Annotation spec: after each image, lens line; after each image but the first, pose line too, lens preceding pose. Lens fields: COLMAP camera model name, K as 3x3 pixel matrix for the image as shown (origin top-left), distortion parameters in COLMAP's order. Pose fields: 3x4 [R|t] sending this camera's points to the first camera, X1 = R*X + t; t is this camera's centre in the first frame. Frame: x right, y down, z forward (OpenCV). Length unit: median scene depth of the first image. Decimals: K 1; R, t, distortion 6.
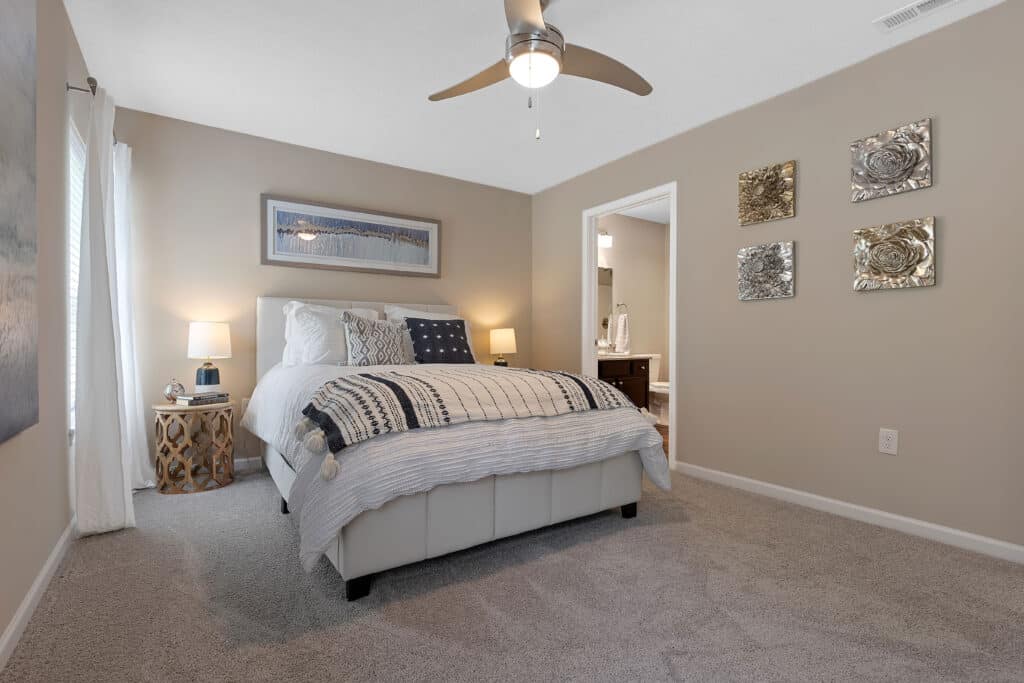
lens RADIAL K [[461.4, 0, 512.1], [0, 461.4, 342.1], [0, 0, 1]] dist [-0.003487, 0.000405]
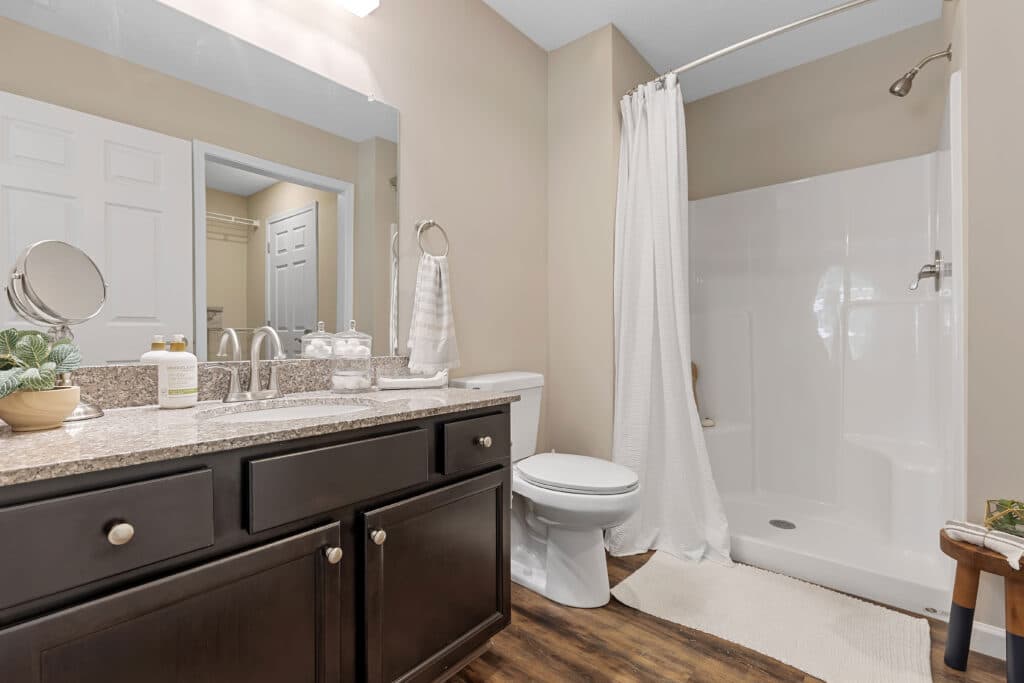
lens RADIAL K [[461.4, 0, 509.9], [0, 461.4, 337.8], [0, 0, 1]] dist [-0.003487, 0.000405]
pose [[0.964469, 0.001775, 0.264190, 0.208431], [-0.001287, 0.999997, -0.002023, -0.002011], [-0.264192, 0.001611, 0.964469, 0.681514]]
